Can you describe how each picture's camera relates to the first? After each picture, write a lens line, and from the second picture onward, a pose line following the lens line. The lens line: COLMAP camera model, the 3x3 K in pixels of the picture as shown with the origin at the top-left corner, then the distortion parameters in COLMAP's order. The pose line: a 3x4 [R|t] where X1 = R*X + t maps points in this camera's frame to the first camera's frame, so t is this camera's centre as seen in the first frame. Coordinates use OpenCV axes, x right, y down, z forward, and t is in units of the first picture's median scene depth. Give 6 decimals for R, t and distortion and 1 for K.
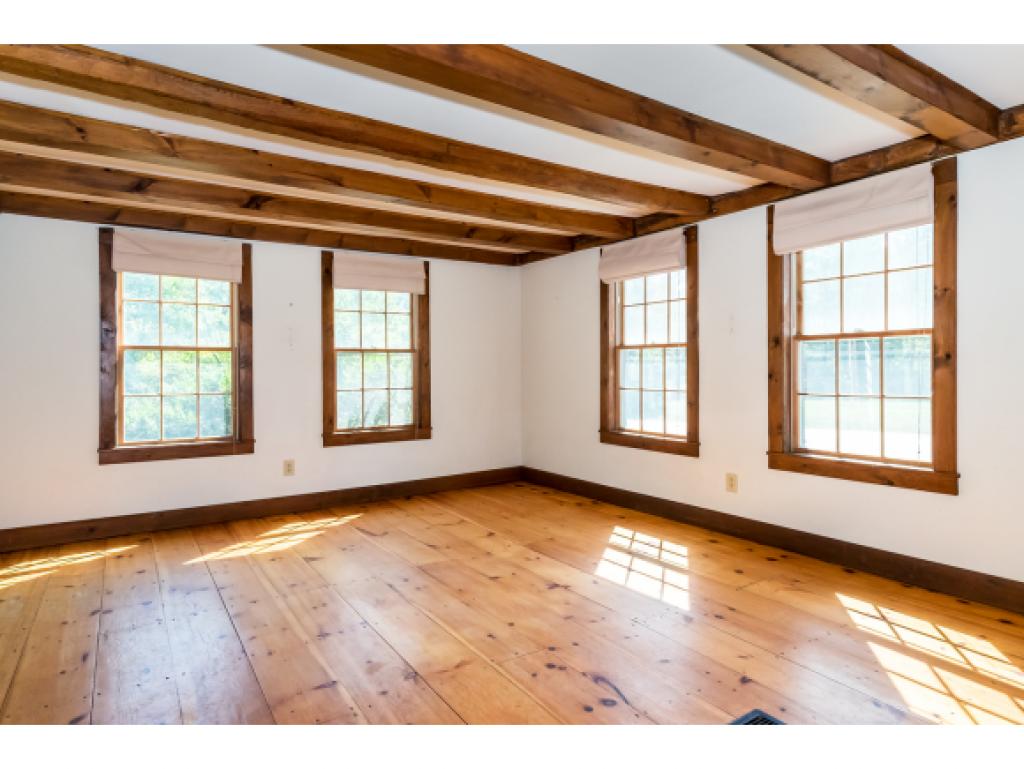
lens RADIAL K [[572.3, 0, 477.0], [0, 572.3, 375.4], [0, 0, 1]] dist [0.007880, 0.000412]
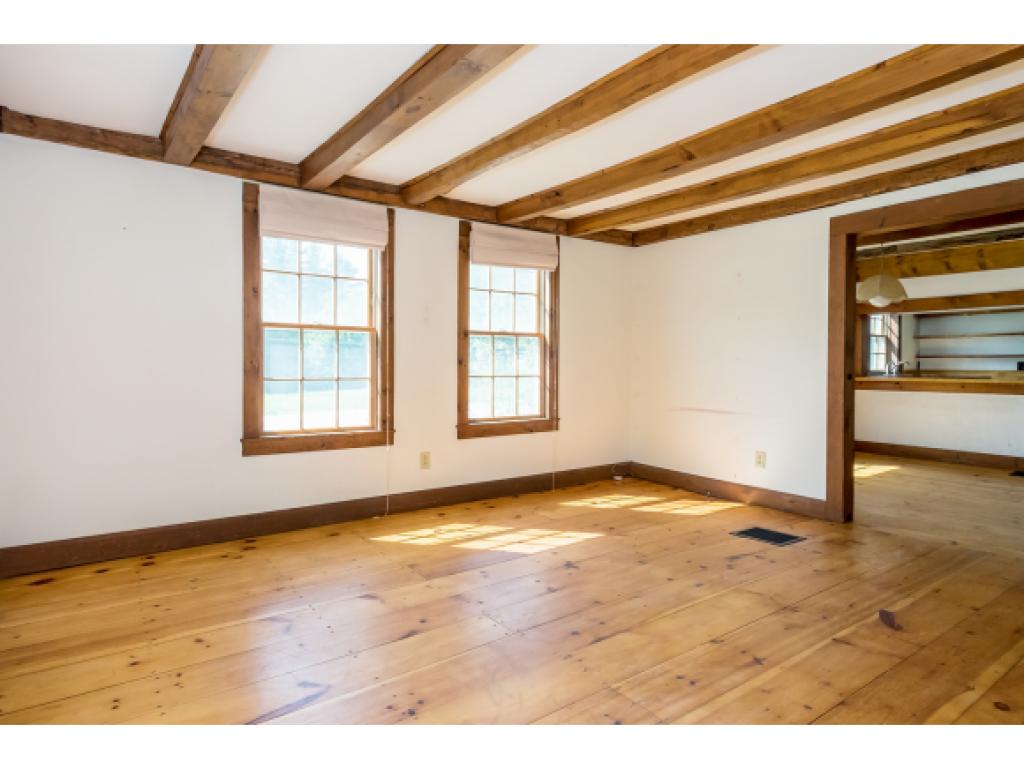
lens RADIAL K [[635.6, 0, 511.6], [0, 635.6, 374.9], [0, 0, 1]] dist [0.009677, 0.000683]
pose [[-0.100309, -0.010627, 0.994900, -0.815255], [0.007252, 0.999909, 0.011412, 0.014147], [-0.994930, 0.008360, -0.100222, 1.022014]]
